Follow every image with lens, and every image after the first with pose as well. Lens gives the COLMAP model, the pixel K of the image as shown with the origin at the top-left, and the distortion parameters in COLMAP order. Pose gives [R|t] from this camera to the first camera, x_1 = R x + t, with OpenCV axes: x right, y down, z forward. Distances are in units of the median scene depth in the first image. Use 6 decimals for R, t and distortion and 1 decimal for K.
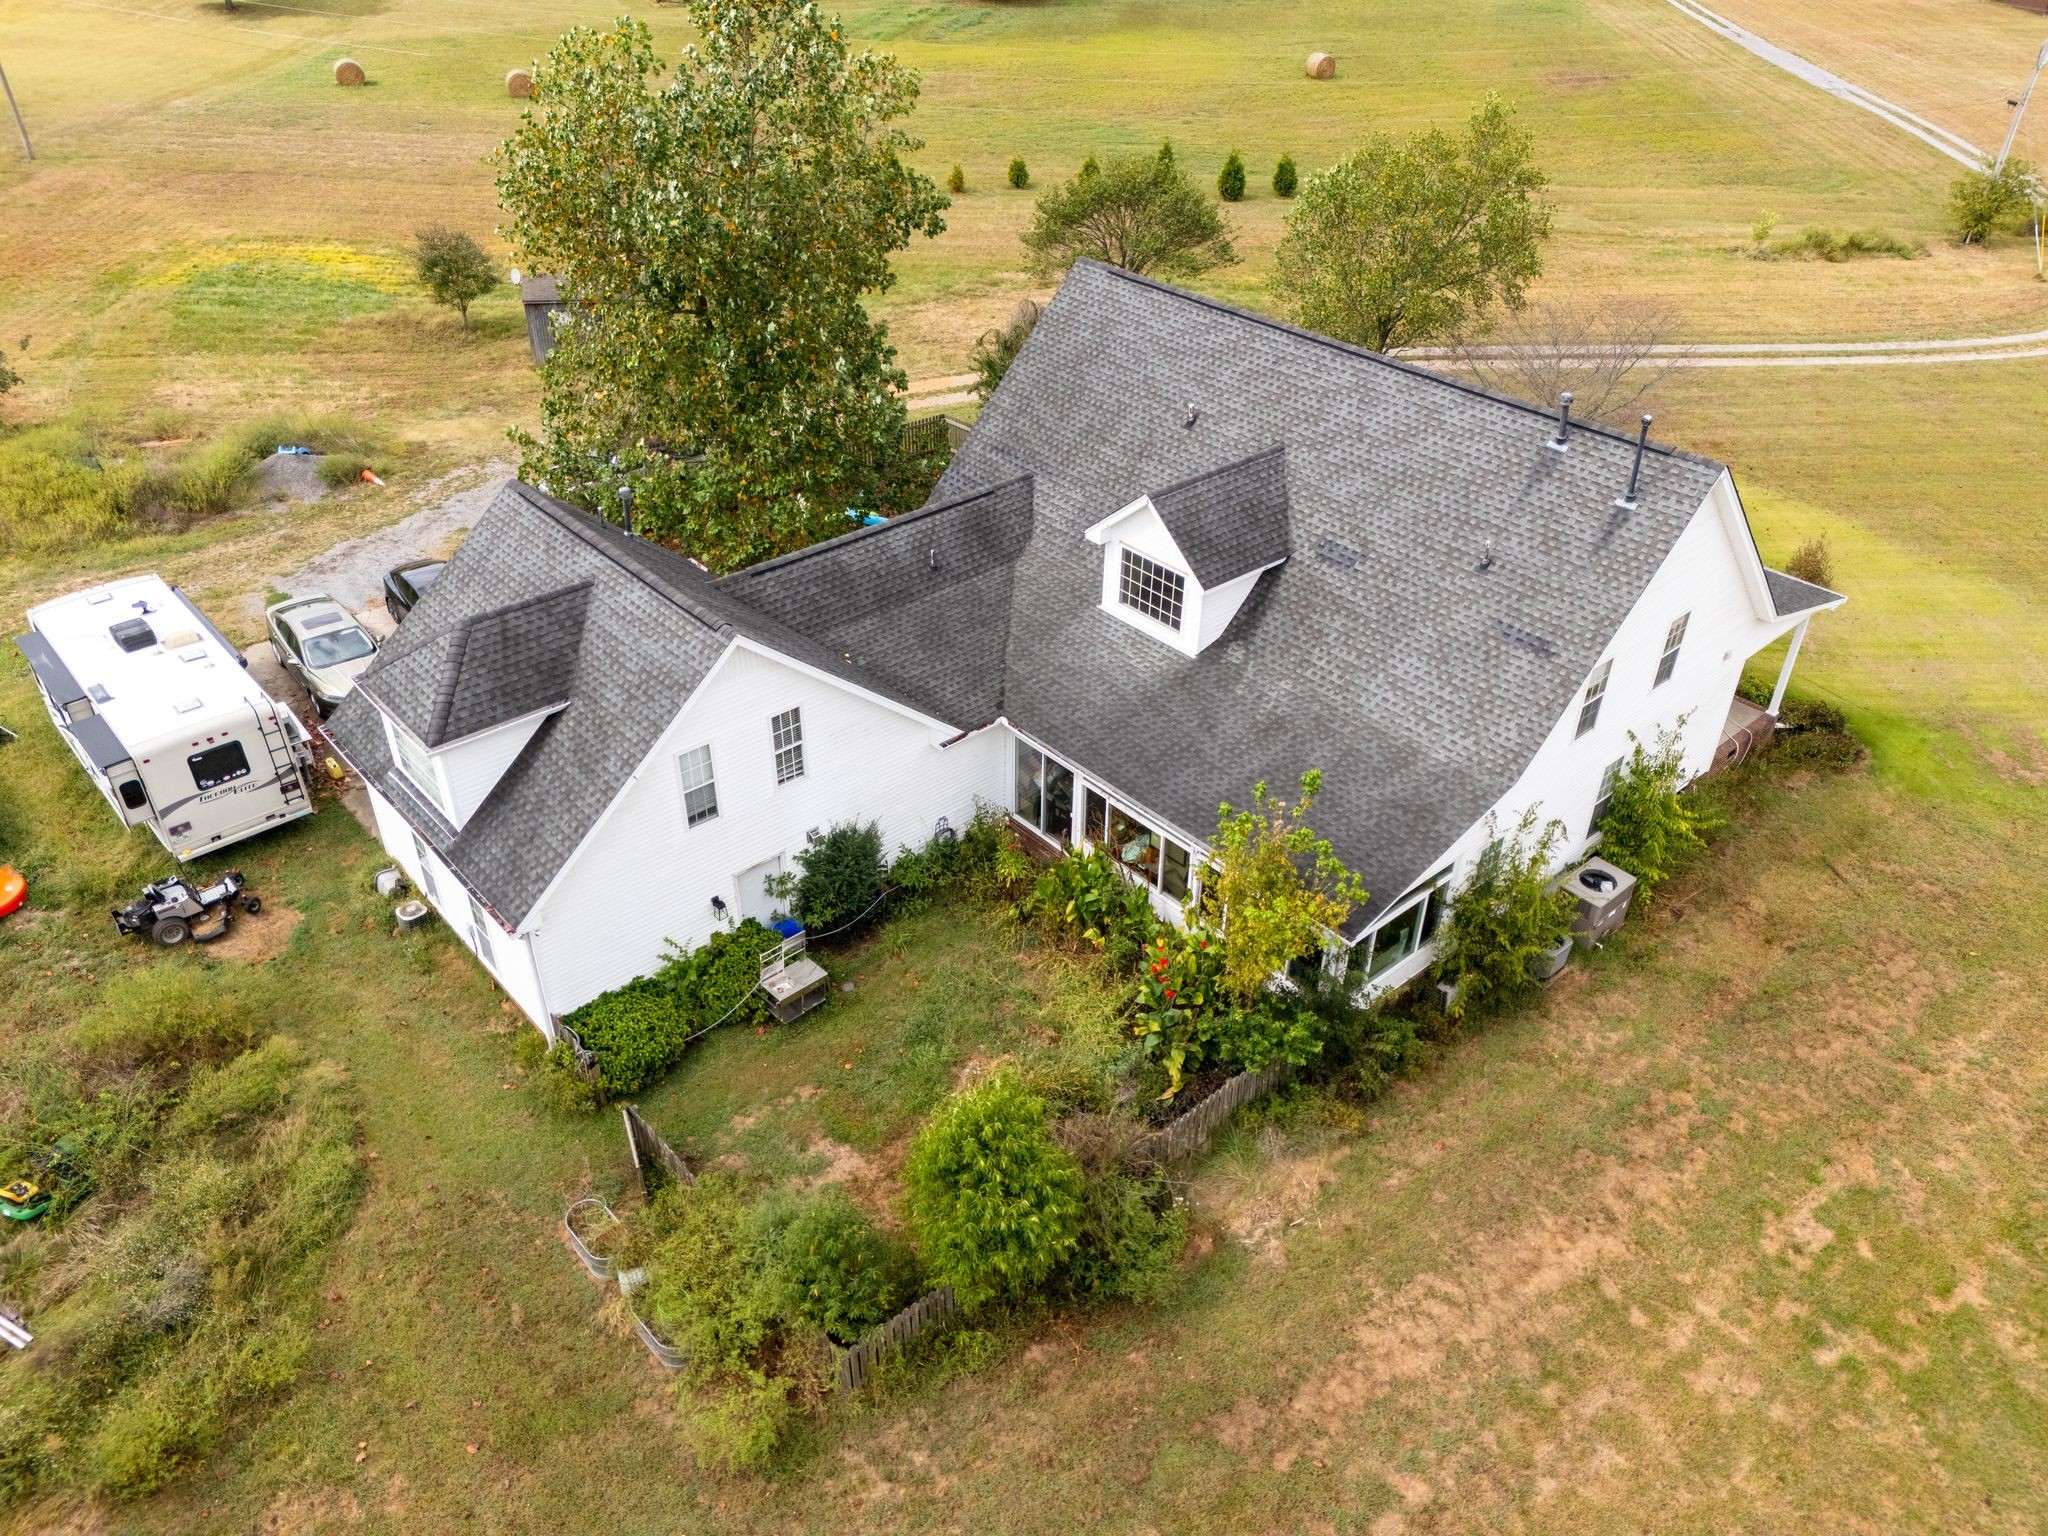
lens RADIAL K [[1474.2, 0, 1024.0], [0, 1474.2, 768.0], [0, 0, 1]] dist [0.076128, -0.084438]
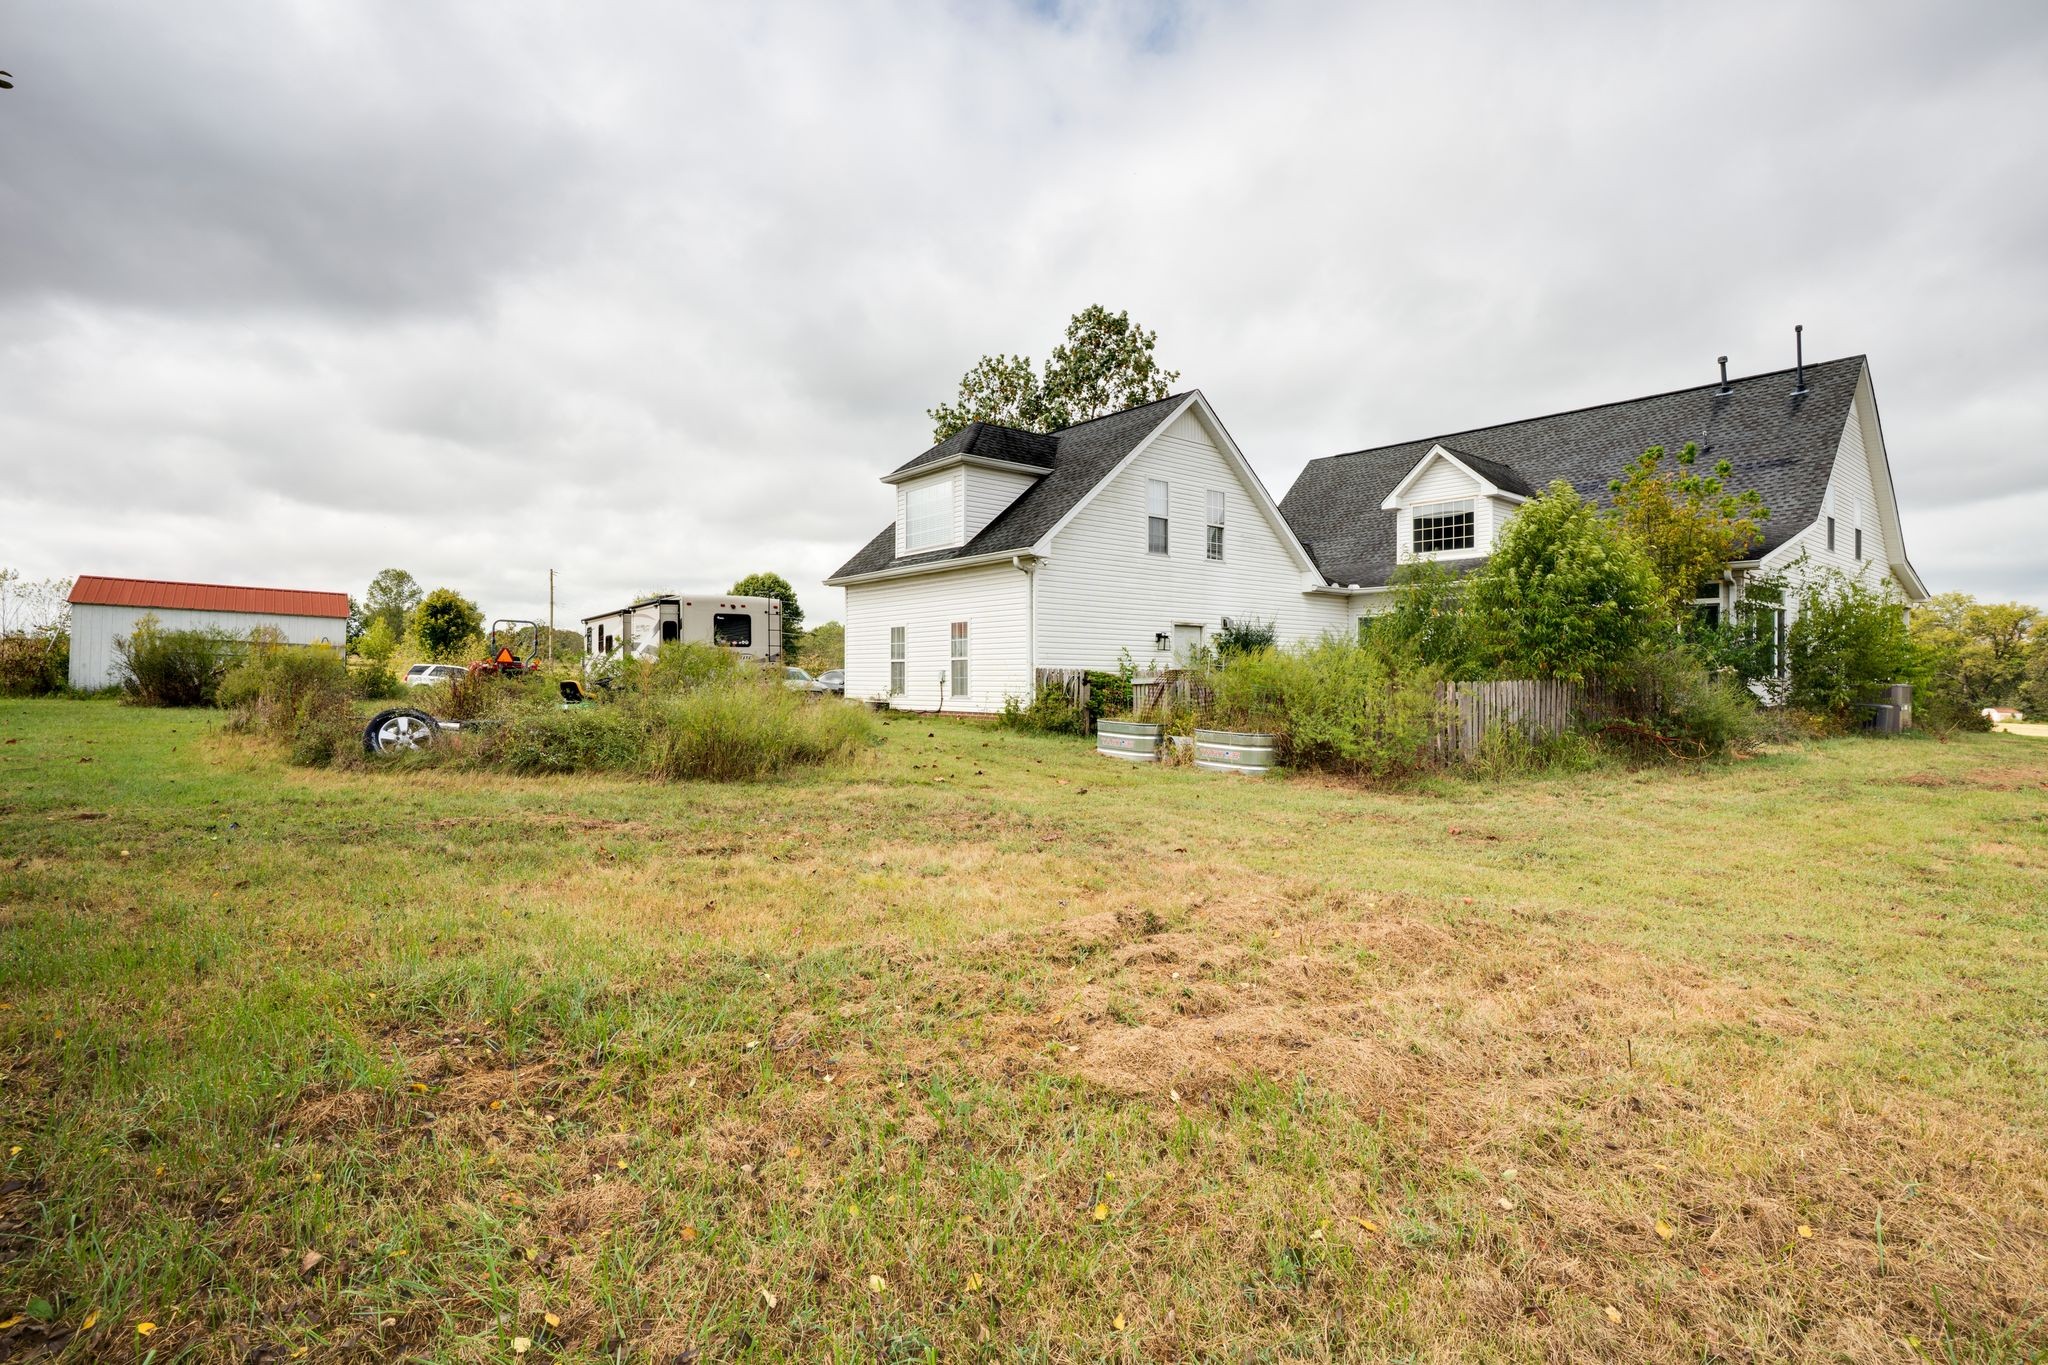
lens RADIAL K [[989.4, 0, 994.1], [0, 989.4, 687.1], [0, 0, 1]] dist [-0.048643, 0.000553]
pose [[0.998023, -0.007919, -0.062345, -0.266306], [-0.029341, 0.818562, -0.573668, 0.519998], [0.055576, 0.574363, 0.816712, 0.357328]]
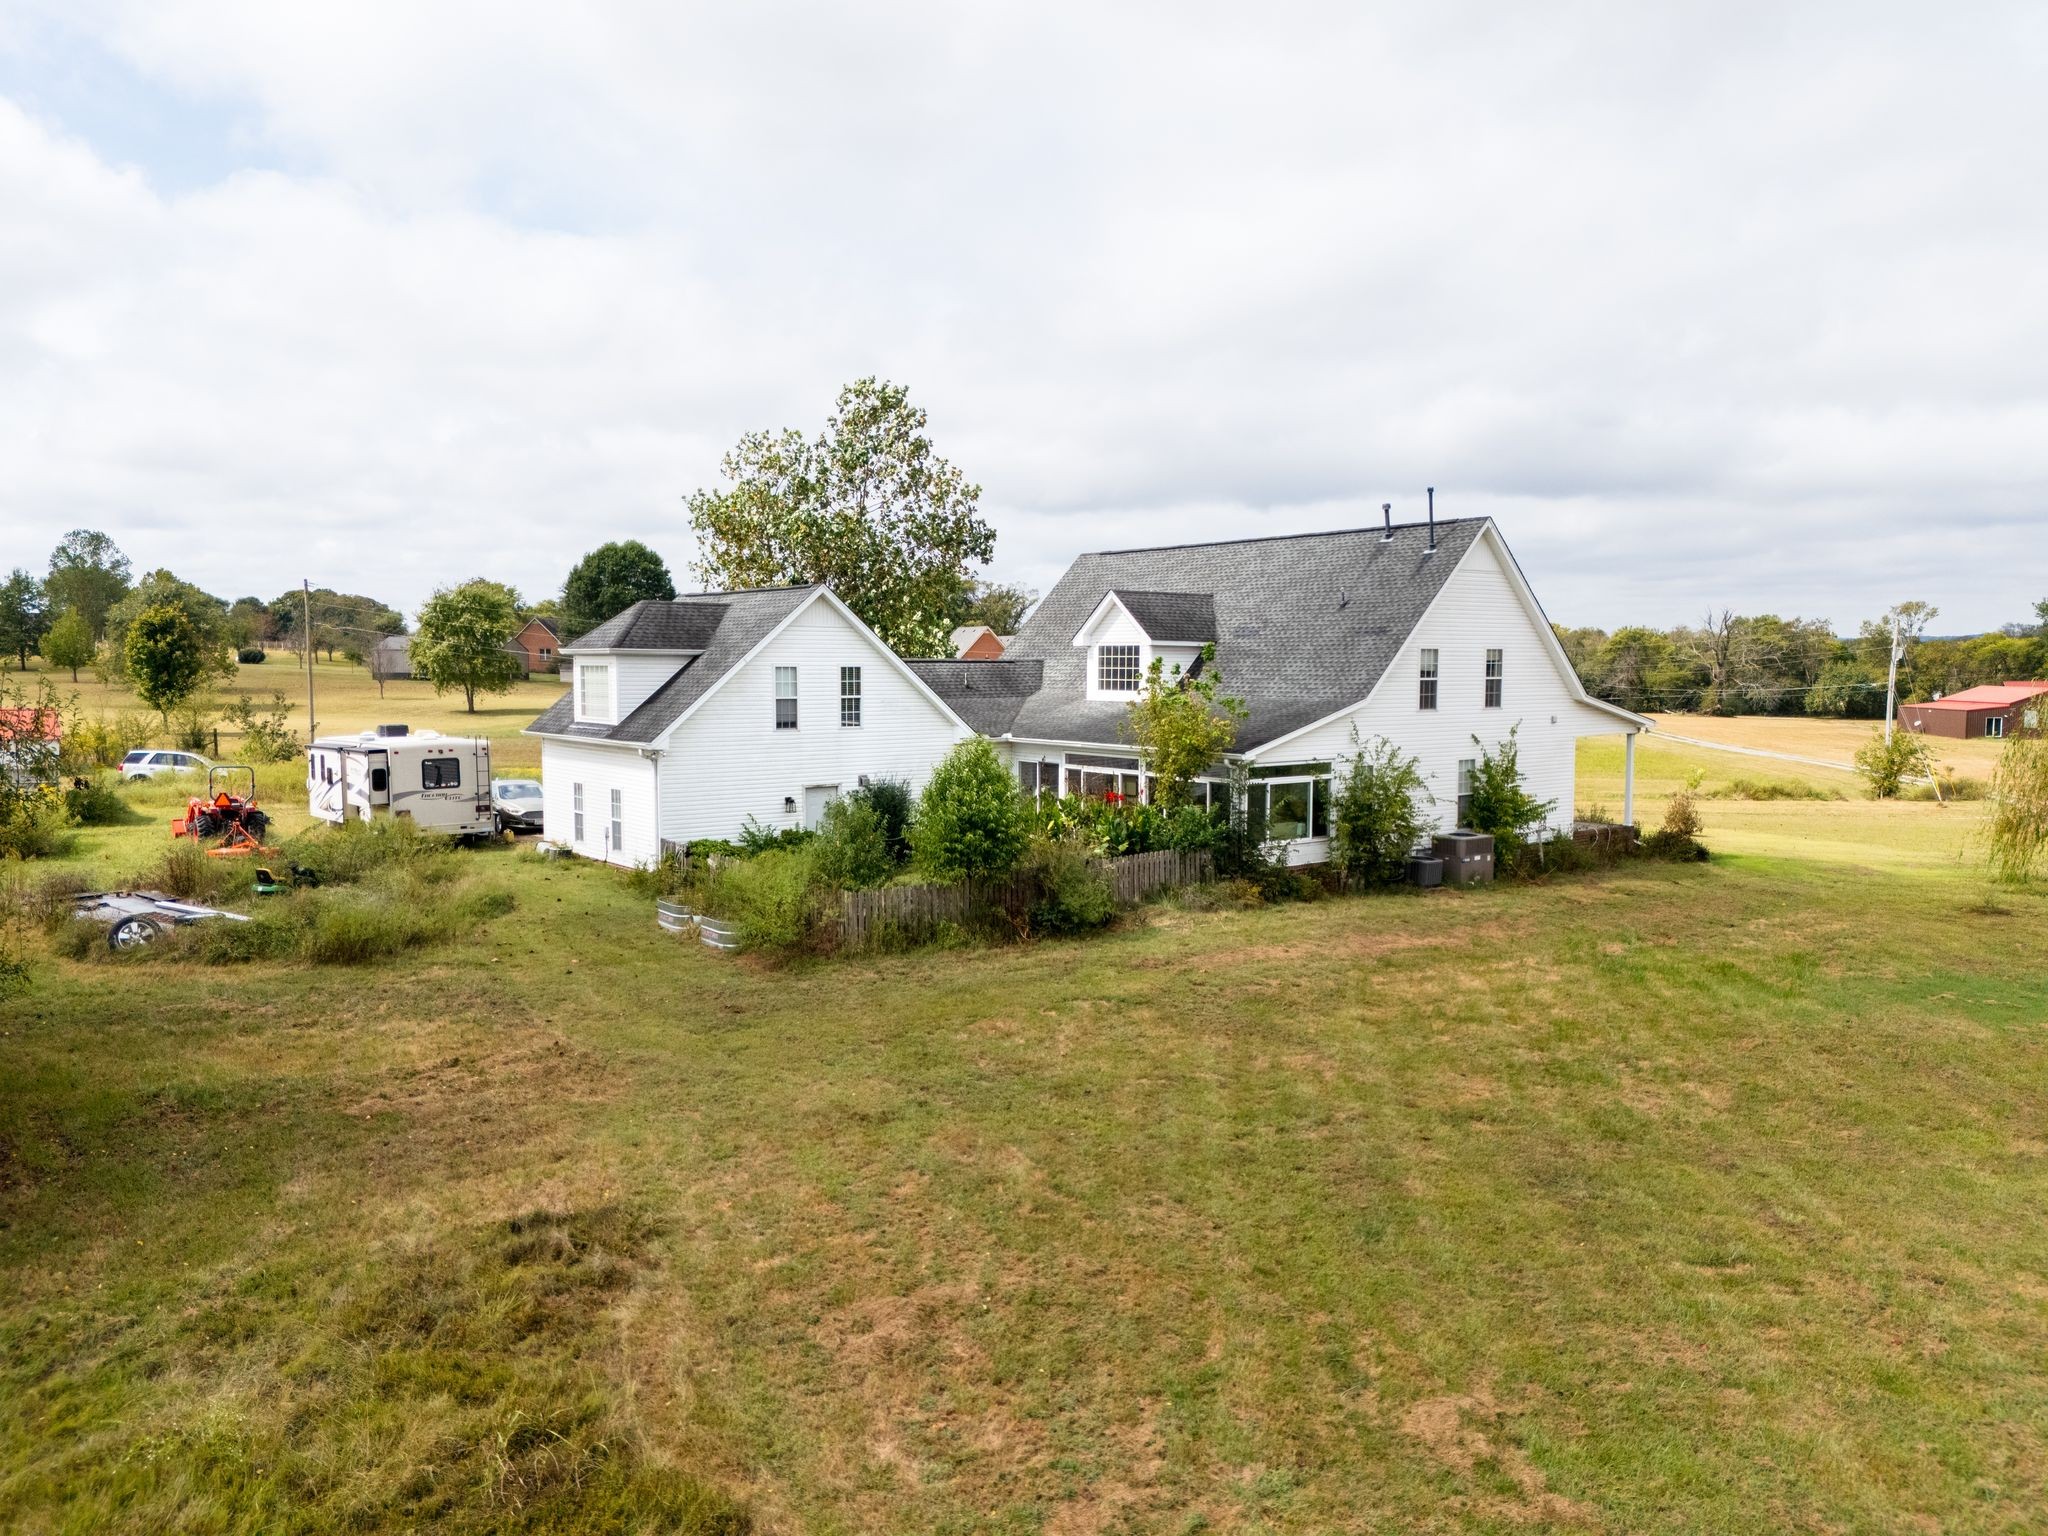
lens RADIAL K [[1474.2, 0, 1024.0], [0, 1474.2, 768.0], [0, 0, 1]] dist [0.076128, -0.084438]
pose [[0.998152, -0.005623, -0.060513, 0.082581], [-0.026263, 0.858028, -0.512932, 0.692747], [0.054806, 0.513573, 0.856294, -0.150533]]
